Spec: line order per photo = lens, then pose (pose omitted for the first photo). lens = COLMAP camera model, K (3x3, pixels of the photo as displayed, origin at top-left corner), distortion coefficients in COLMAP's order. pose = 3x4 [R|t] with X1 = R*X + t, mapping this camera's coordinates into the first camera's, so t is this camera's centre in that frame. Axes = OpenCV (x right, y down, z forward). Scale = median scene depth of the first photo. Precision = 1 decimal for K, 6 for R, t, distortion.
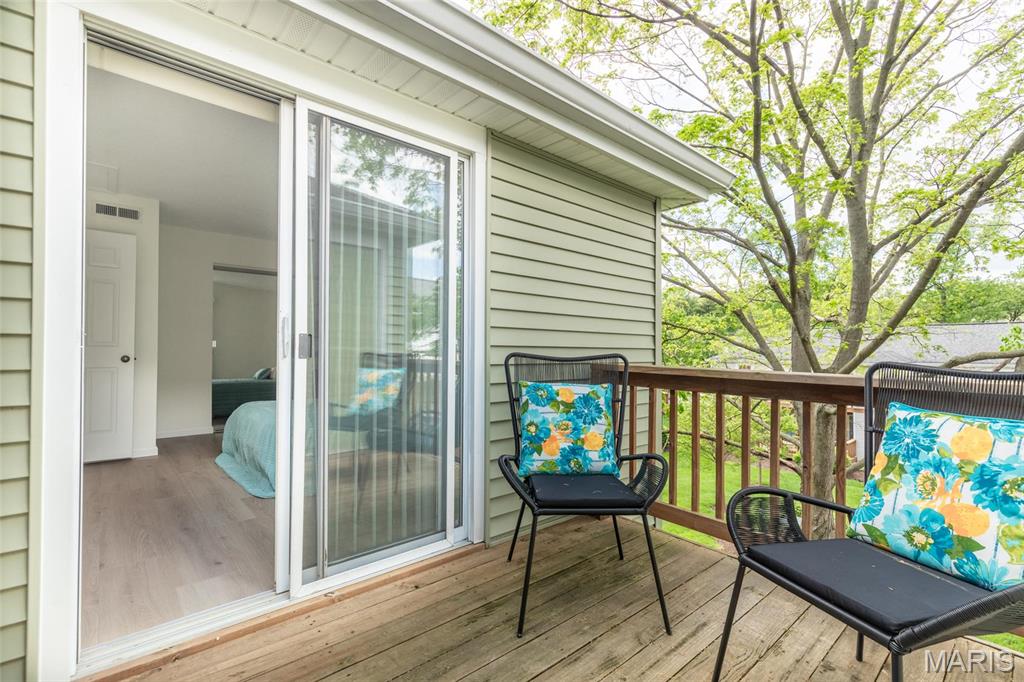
lens RADIAL K [[464.3, 0, 512.4], [0, 464.3, 344.9], [0, 0, 1]] dist [0.009247, -0.000029]
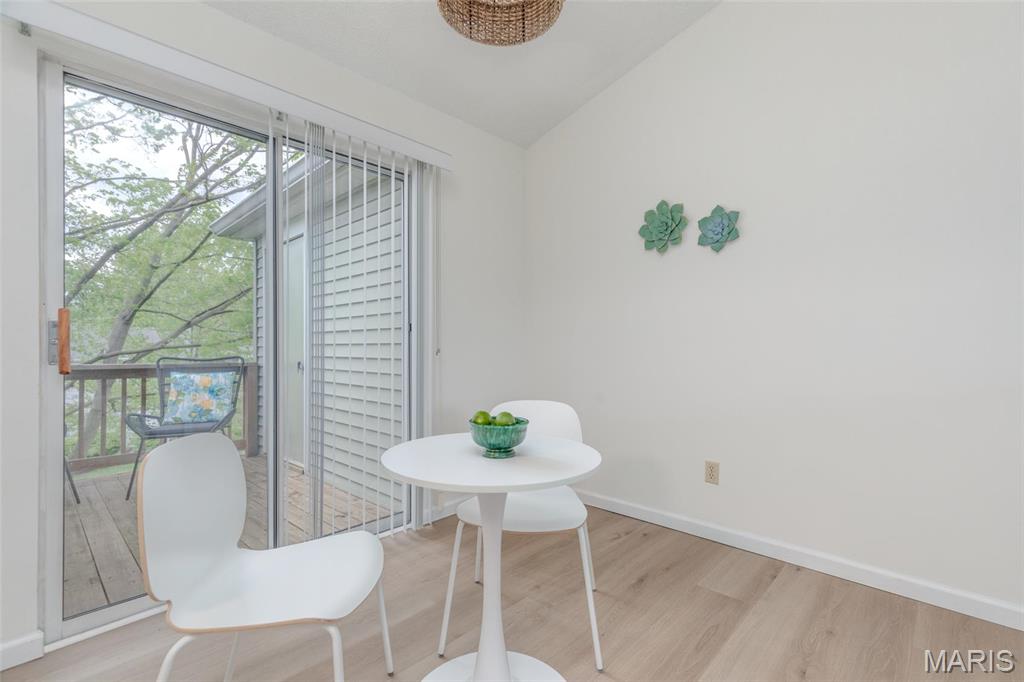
lens RADIAL K [[464.3, 0, 512.4], [0, 464.3, 344.9], [0, 0, 1]] dist [0.009247, -0.000029]
pose [[-0.088255, 0.001129, 0.996097, -2.125023], [-0.007627, 0.999969, -0.001809, -0.041419], [-0.996069, -0.007757, -0.088244, -0.714141]]
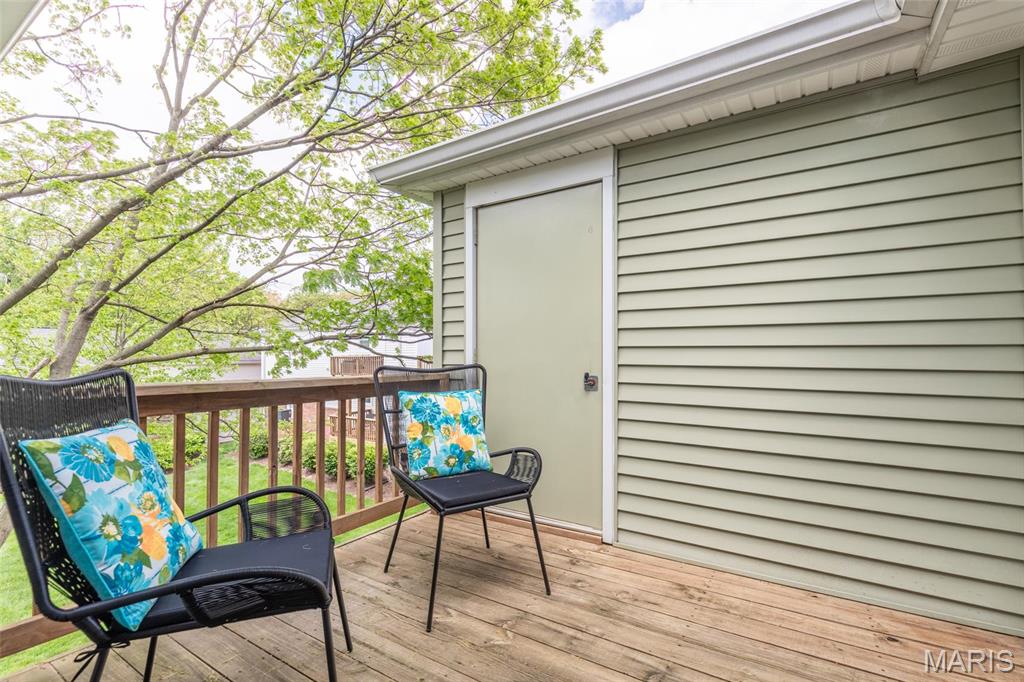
lens RADIAL K [[464.3, 0, 512.4], [0, 464.3, 344.9], [0, 0, 1]] dist [0.009247, -0.000029]
pose [[-0.278640, 0.015563, 0.960269, -0.867067], [-0.008813, 0.999785, -0.018761, -0.006603], [-0.960355, -0.013690, -0.278443, 1.186652]]
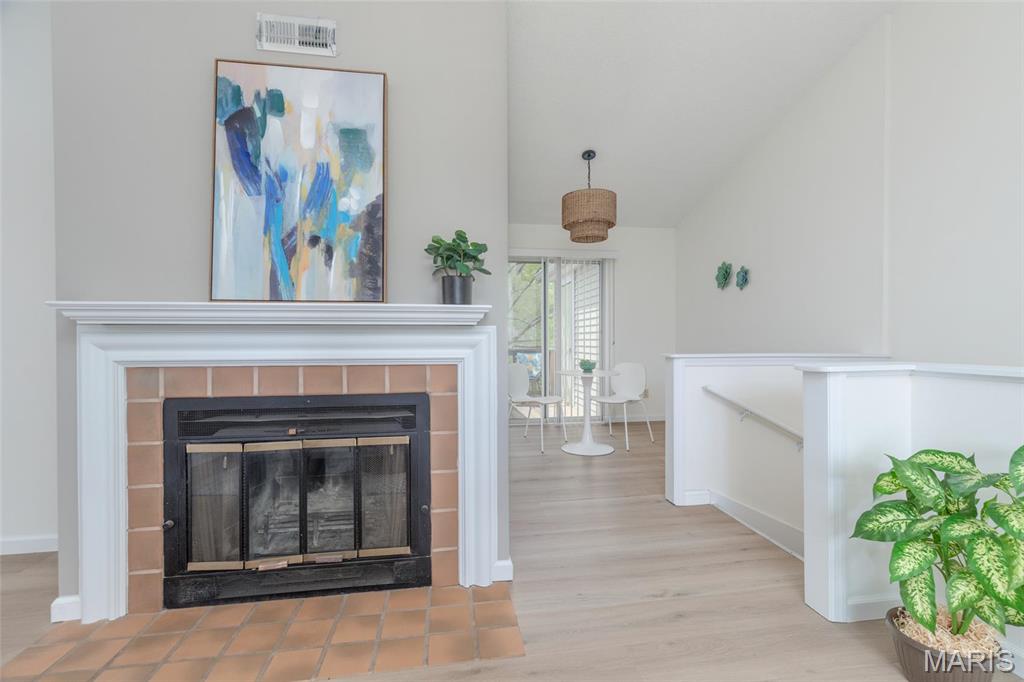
lens RADIAL K [[464.3, 0, 512.4], [0, 464.3, 344.9], [0, 0, 1]] dist [0.009247, -0.000029]
pose [[0.544563, -0.009325, 0.838668, -4.100293], [-0.005685, 0.999874, 0.014809, -0.052070], [-0.838700, -0.012832, 0.544442, -2.061592]]
